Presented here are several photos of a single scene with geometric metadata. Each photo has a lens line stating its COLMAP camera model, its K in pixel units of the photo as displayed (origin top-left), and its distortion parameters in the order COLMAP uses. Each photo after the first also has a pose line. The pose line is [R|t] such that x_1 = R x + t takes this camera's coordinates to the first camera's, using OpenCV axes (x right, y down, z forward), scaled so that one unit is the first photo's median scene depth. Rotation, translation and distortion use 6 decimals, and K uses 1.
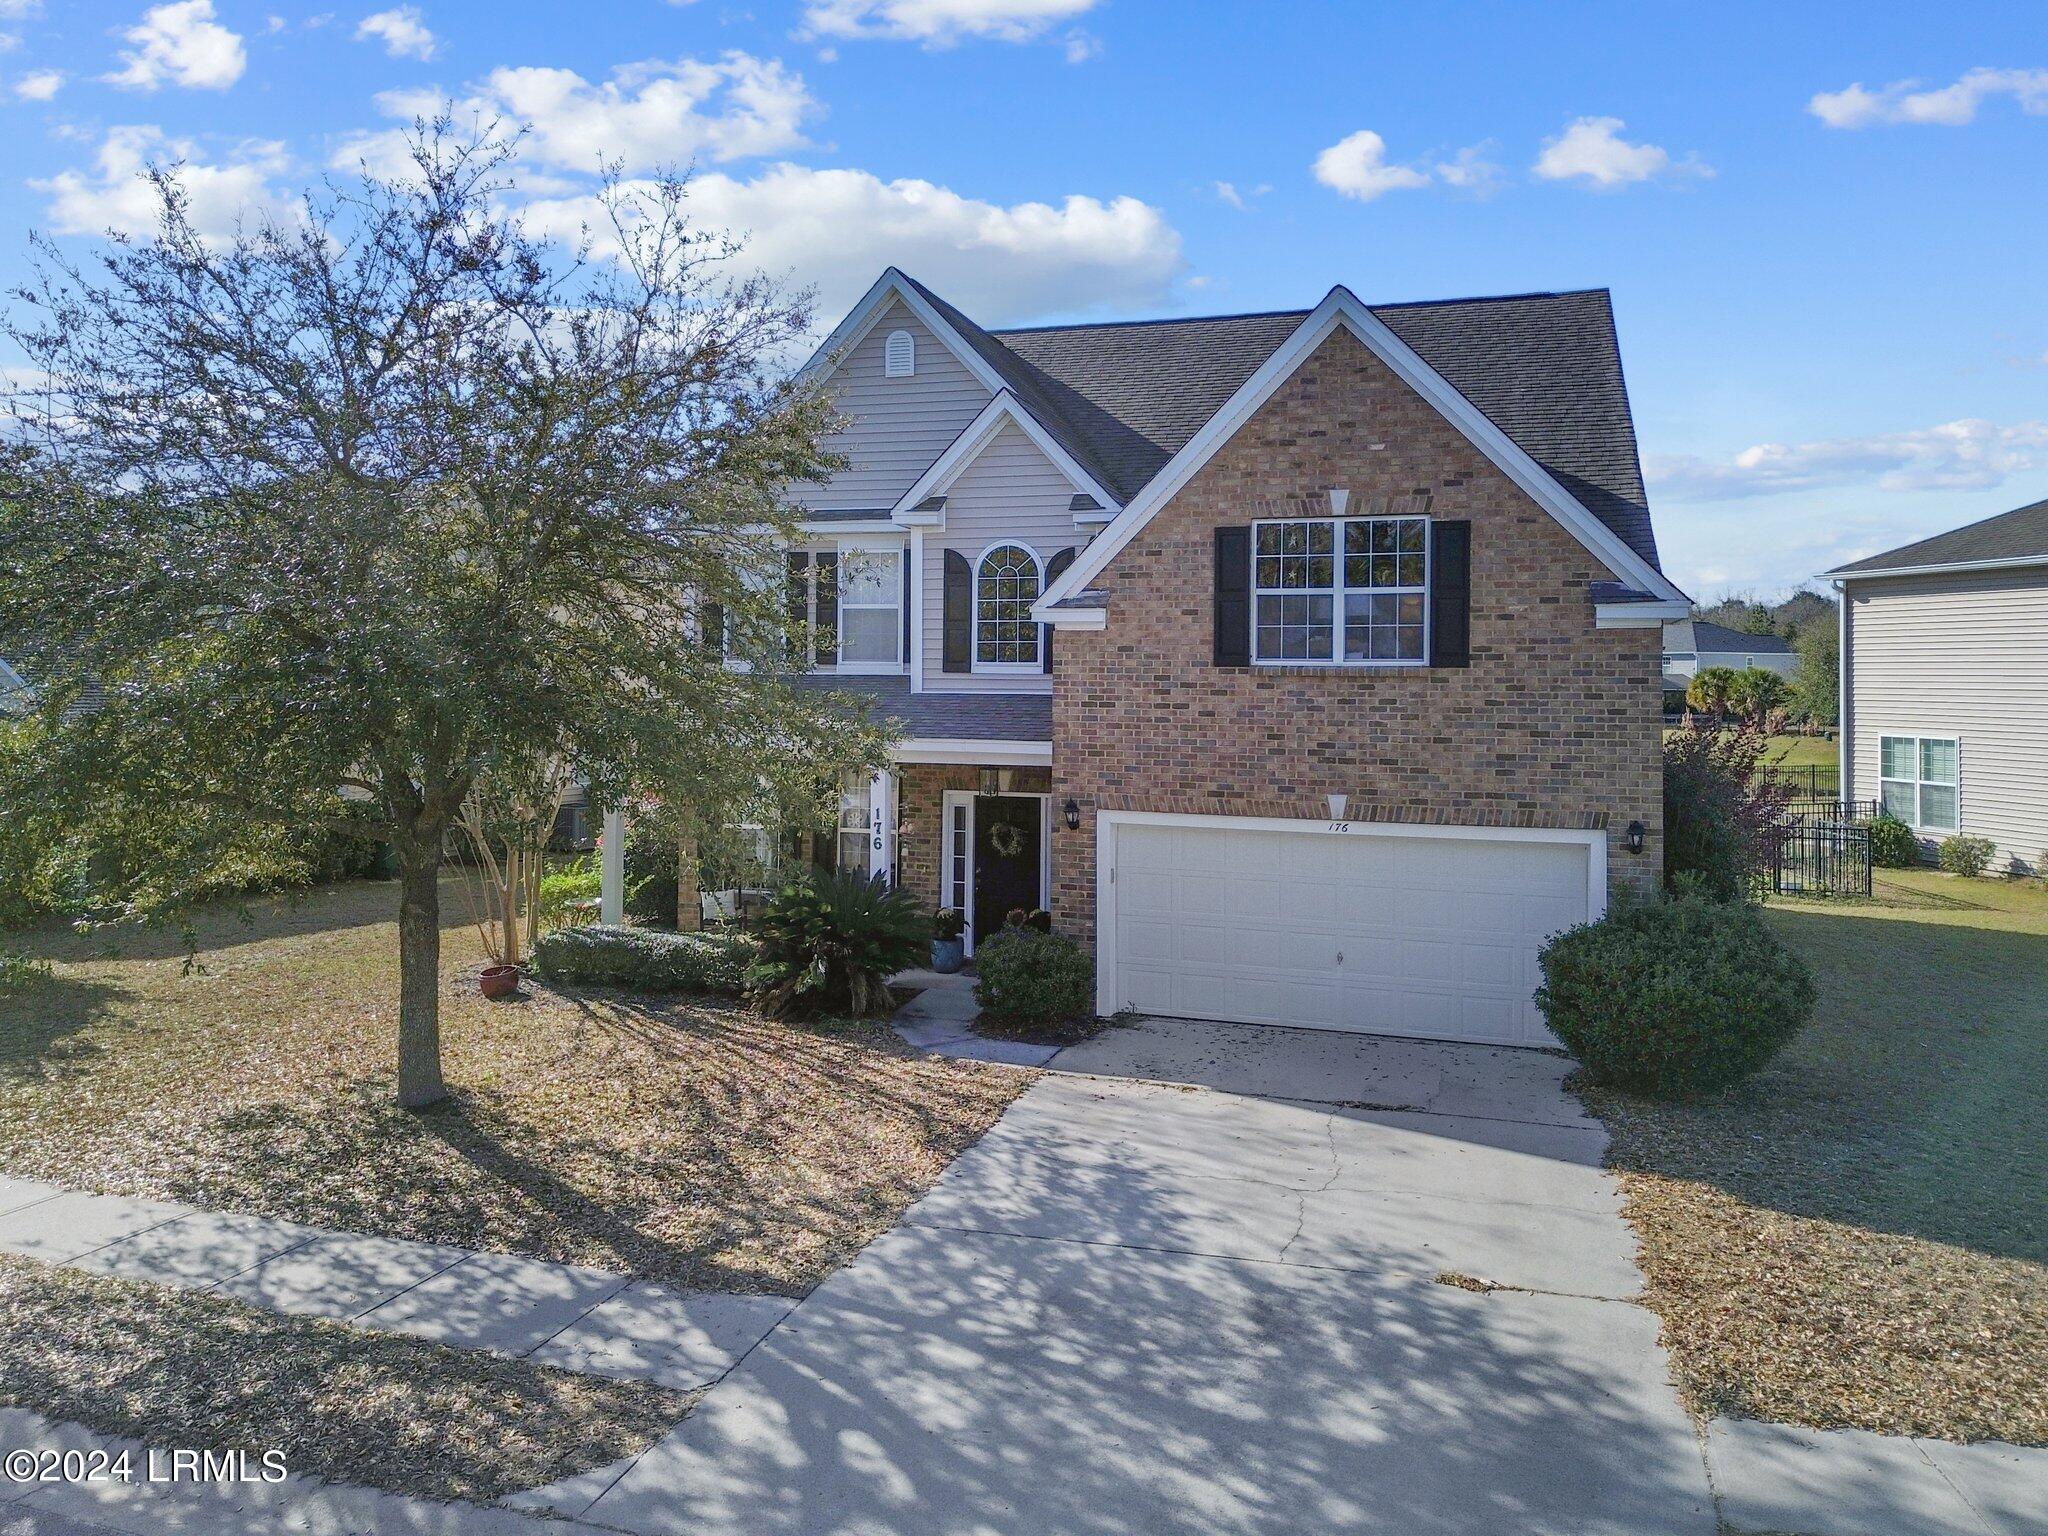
lens RADIAL K [[1485.4, 0, 1028.1], [0, 1485.4, 662.9], [0, 0, 1]] dist [0.109321, -0.131313]
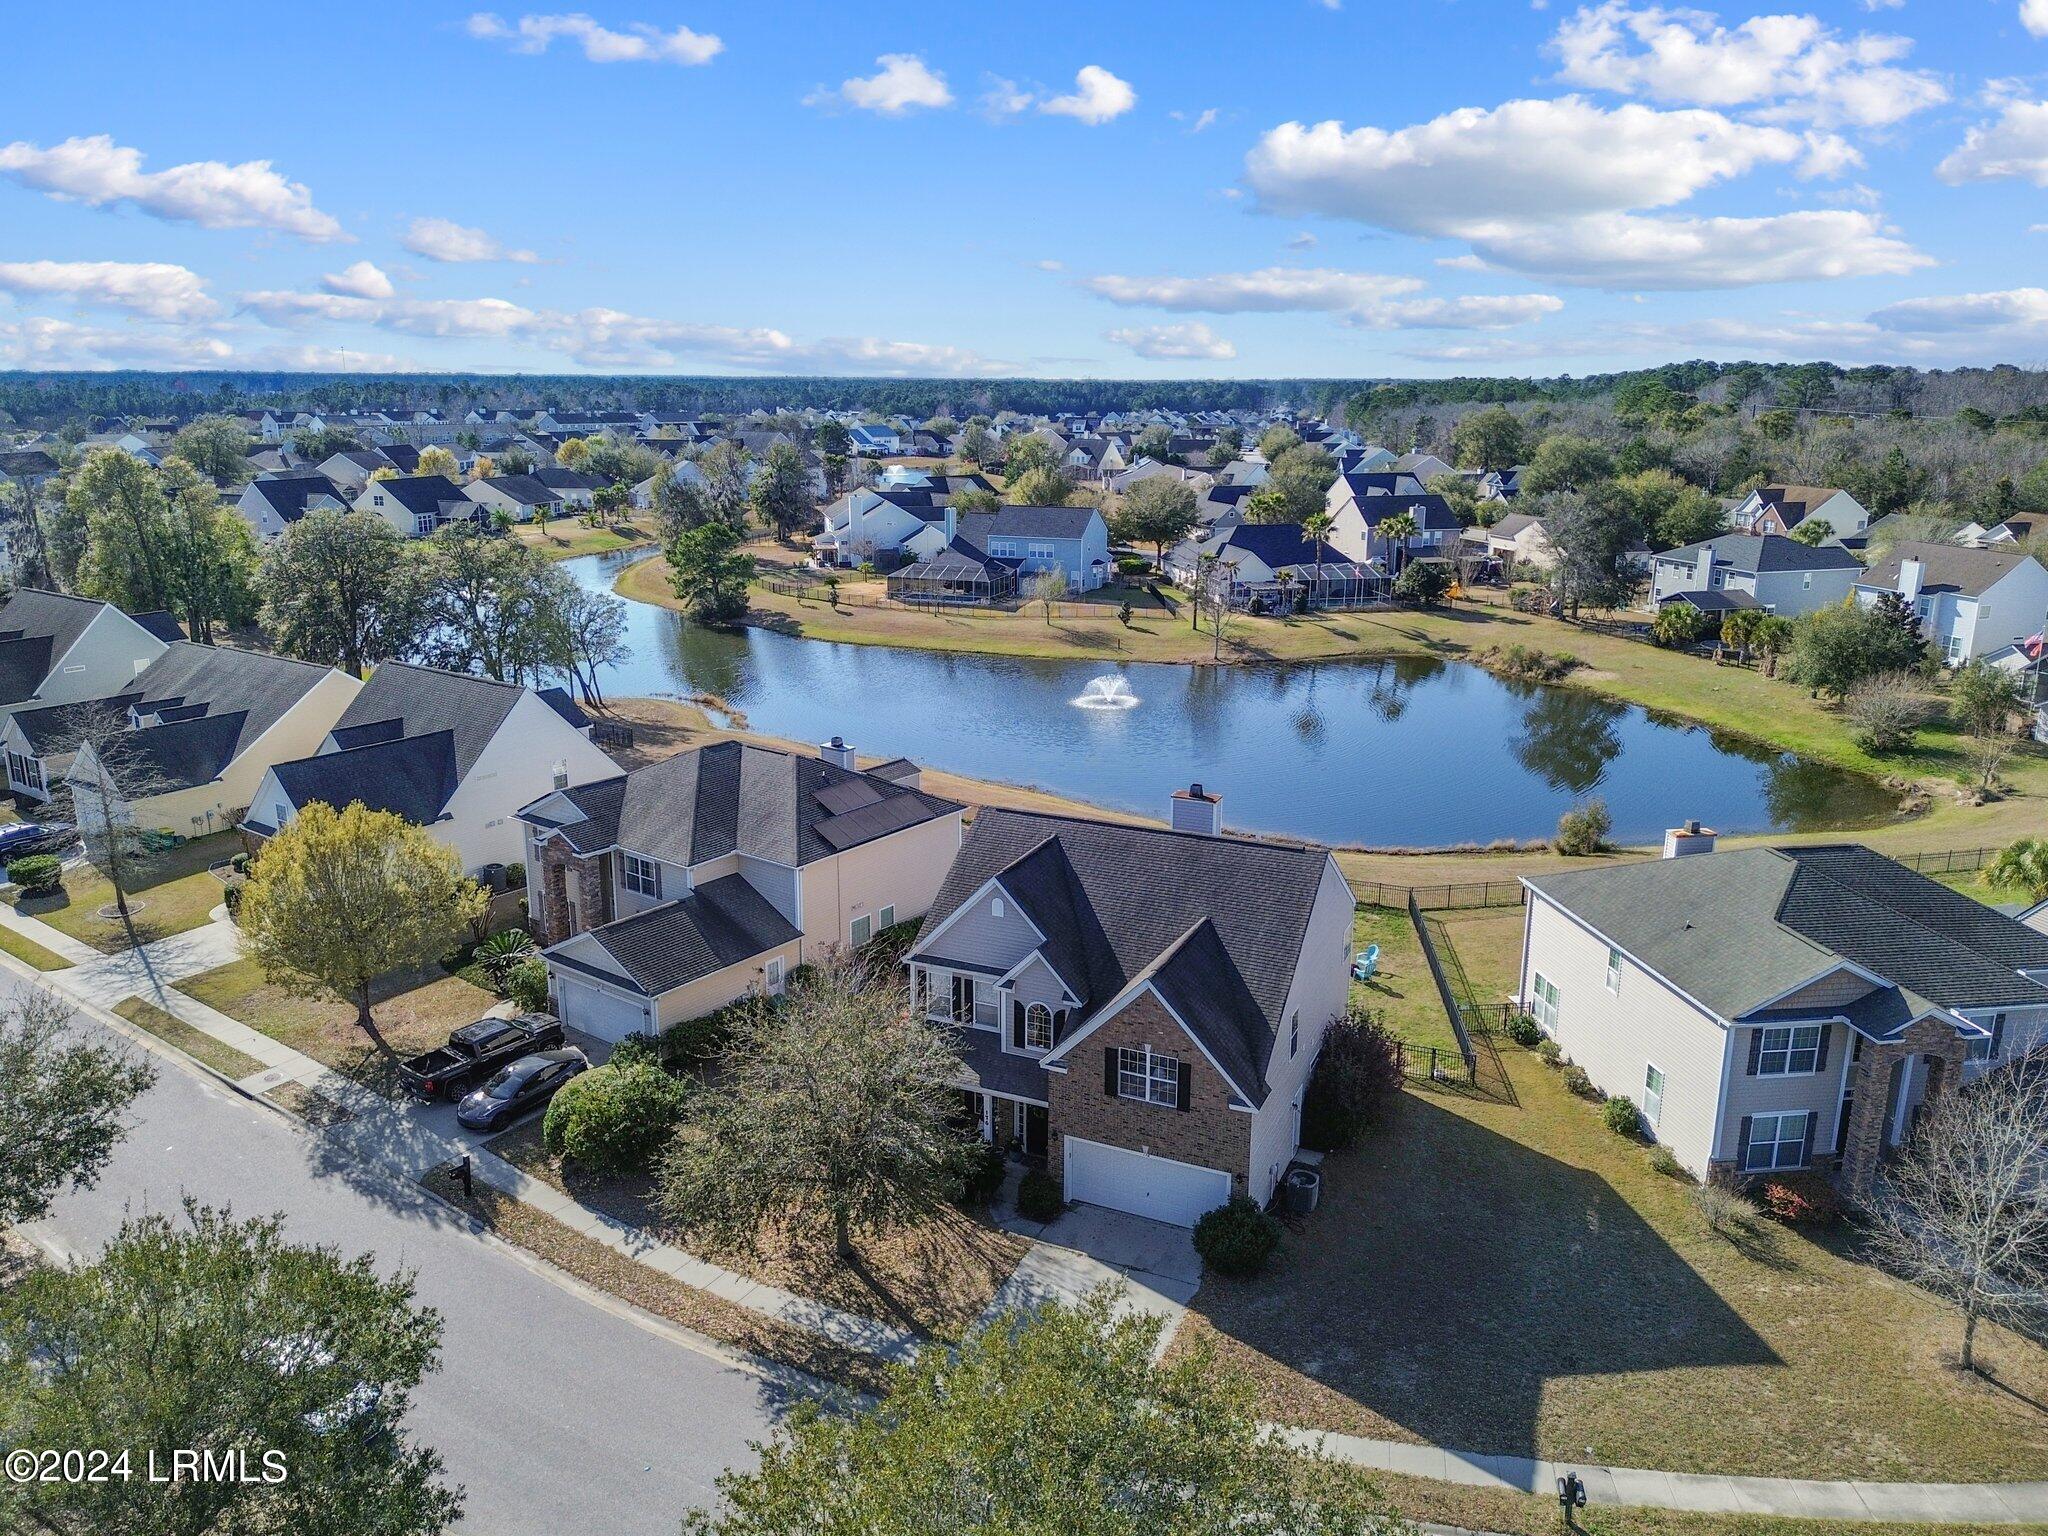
lens RADIAL K [[1447.1, 0, 1028.5], [0, 1447.1, 759.2], [0, 0, 1]] dist [0.076788, -0.118576]
pose [[0.992180, 0.027856, -0.121668, 0.450036], [0.003964, 0.967255, 0.253775, -1.950352], [0.124753, -0.252273, 0.959581, -2.182509]]
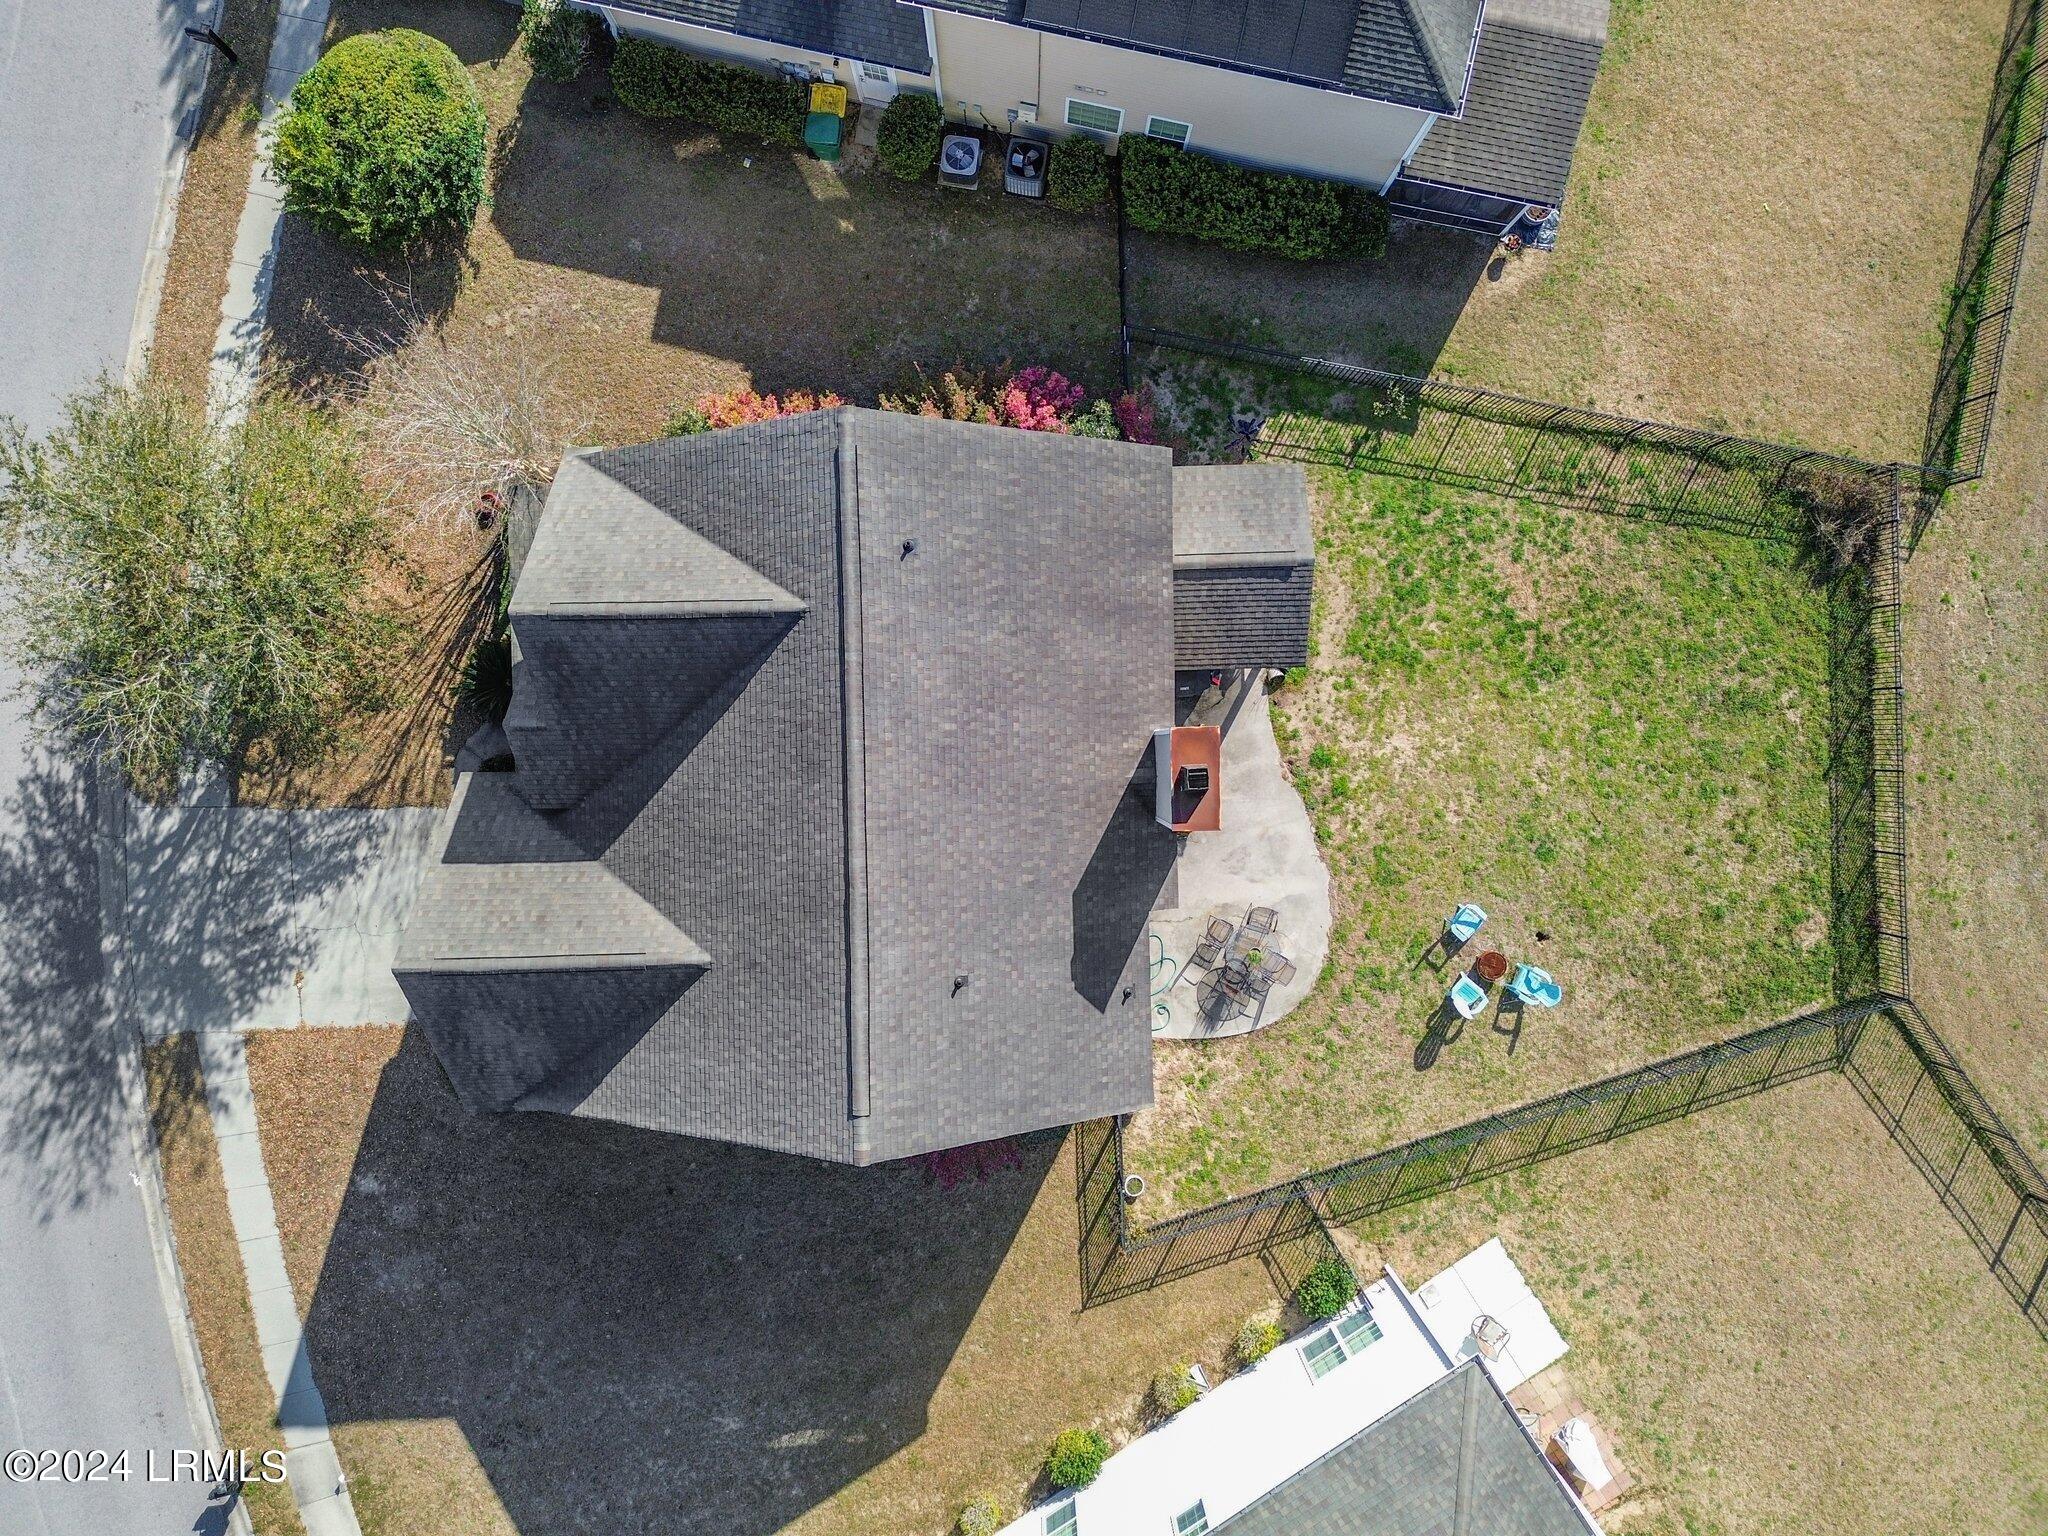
lens RADIAL K [[1437.4, 0, 1023.1], [0, 1437.4, 757.2], [0, 0, 1]] dist [0.098758, -0.122241]
pose [[0.313263, 0.949661, 0.003164, 0.293115], [0.003014, -0.004326, 0.999986, -2.813202], [0.949661, -0.313250, -0.004218, 2.606155]]
